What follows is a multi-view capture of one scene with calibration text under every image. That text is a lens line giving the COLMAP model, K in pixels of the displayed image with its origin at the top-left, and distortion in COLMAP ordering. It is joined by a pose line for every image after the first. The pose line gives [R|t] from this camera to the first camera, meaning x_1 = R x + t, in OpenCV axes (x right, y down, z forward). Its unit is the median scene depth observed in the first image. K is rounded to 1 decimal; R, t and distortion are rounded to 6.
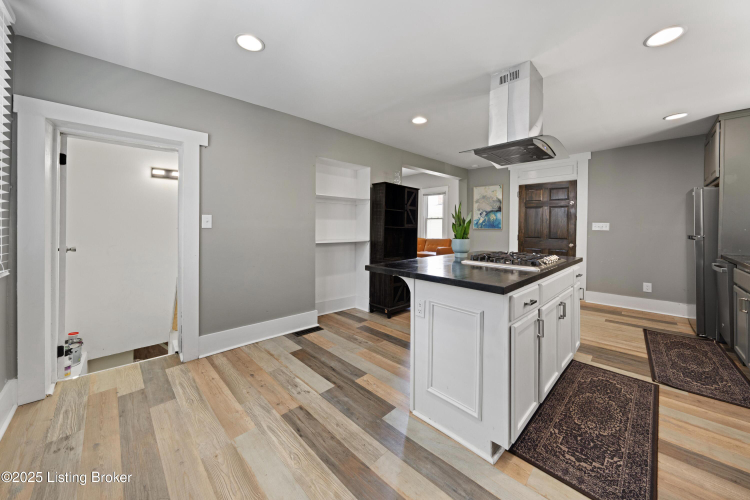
lens RADIAL K [[265.1, 0, 379.3], [0, 265.1, 226.7], [0, 0, 1]] dist [-0.006434, -0.000115]
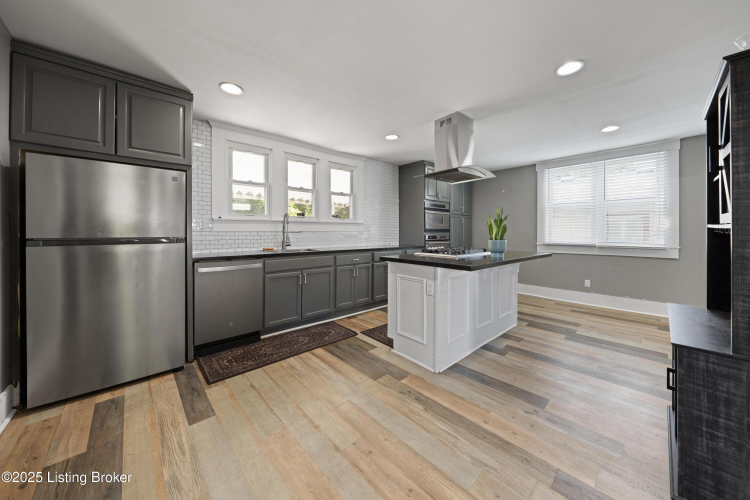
lens RADIAL K [[264.0, 0, 377.8], [0, 264.0, 232.1], [0, 0, 1]] dist [-0.001243, -0.000101]
pose [[-0.999370, -0.009446, 0.034203, 0.874961], [-0.009472, 0.999955, -0.000605, 0.025624], [-0.034196, -0.000929, -0.999415, 2.416400]]
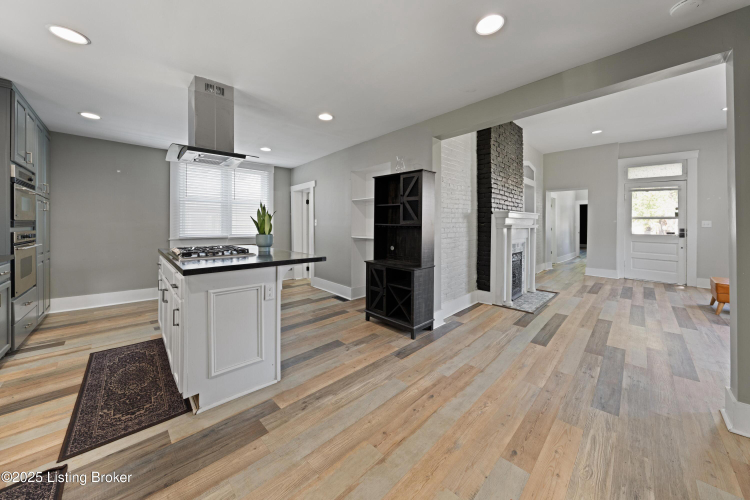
lens RADIAL K [[265.1, 0, 379.3], [0, 265.1, 226.7], [0, 0, 1]] dist [-0.006434, -0.000115]
pose [[0.001503, -0.002579, -0.999996, 1.645748], [-0.000787, 0.999996, -0.002580, 0.019278], [0.999999, 0.000791, 0.001501, 1.724960]]
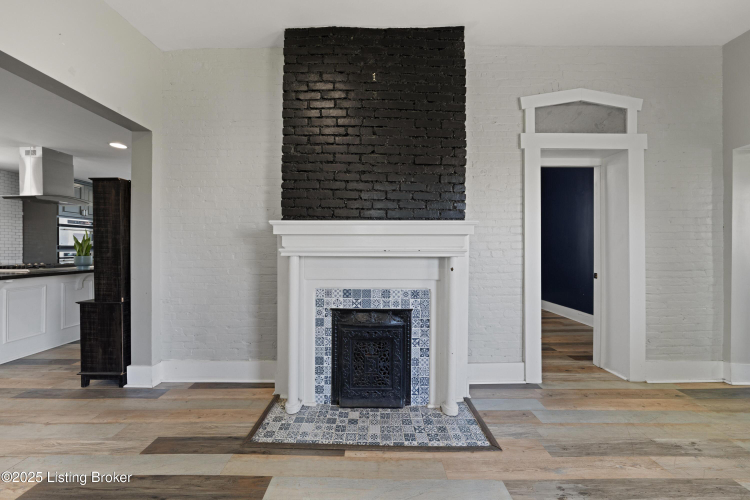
lens RADIAL K [[264.4, 0, 375.0], [0, 264.4, 250.0], [0, 0, 1]] dist [-0.002249, -0.000170]
pose [[-0.714350, -0.010042, -0.699717, 0.217474], [-0.010891, 0.999935, -0.003232, 0.005690], [0.699704, 0.005312, -0.714413, 3.523182]]
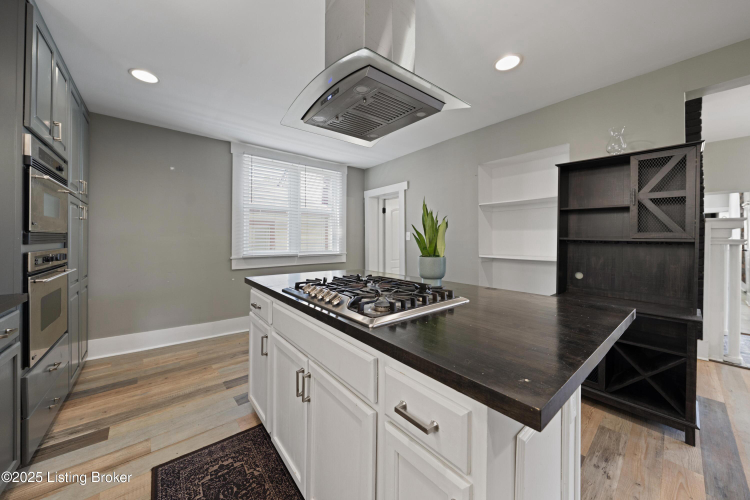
lens RADIAL K [[268.5, 0, 376.5], [0, 268.5, 238.9], [0, 0, 1]] dist [-0.008237, 0.000118]
pose [[-0.072422, -0.009244, -0.997331, 1.117816], [-0.000907, 0.999957, -0.009202, 0.012071], [0.997374, 0.000238, -0.072427, 1.069736]]
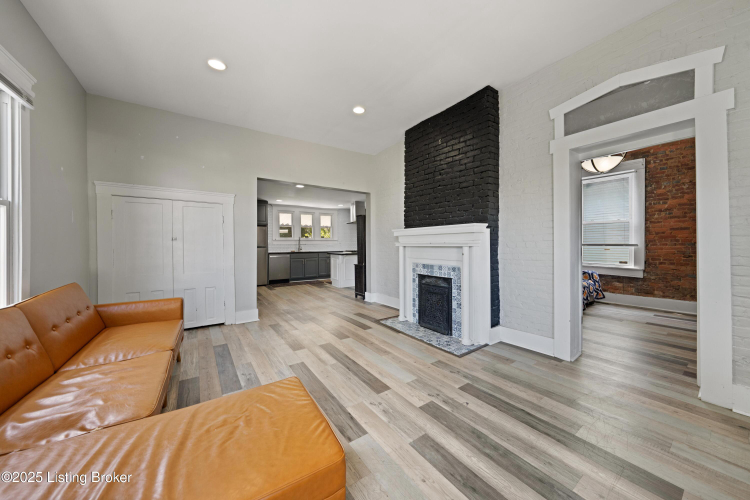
lens RADIAL K [[256.6, 0, 375.4], [0, 256.6, 244.1], [0, 0, 1]] dist [-0.001030, -0.000065]
pose [[-0.984275, -0.001803, 0.176631, -0.378073], [-0.000941, 0.999987, 0.004963, 0.002968], [-0.176638, 0.004719, -0.984265, 4.547824]]
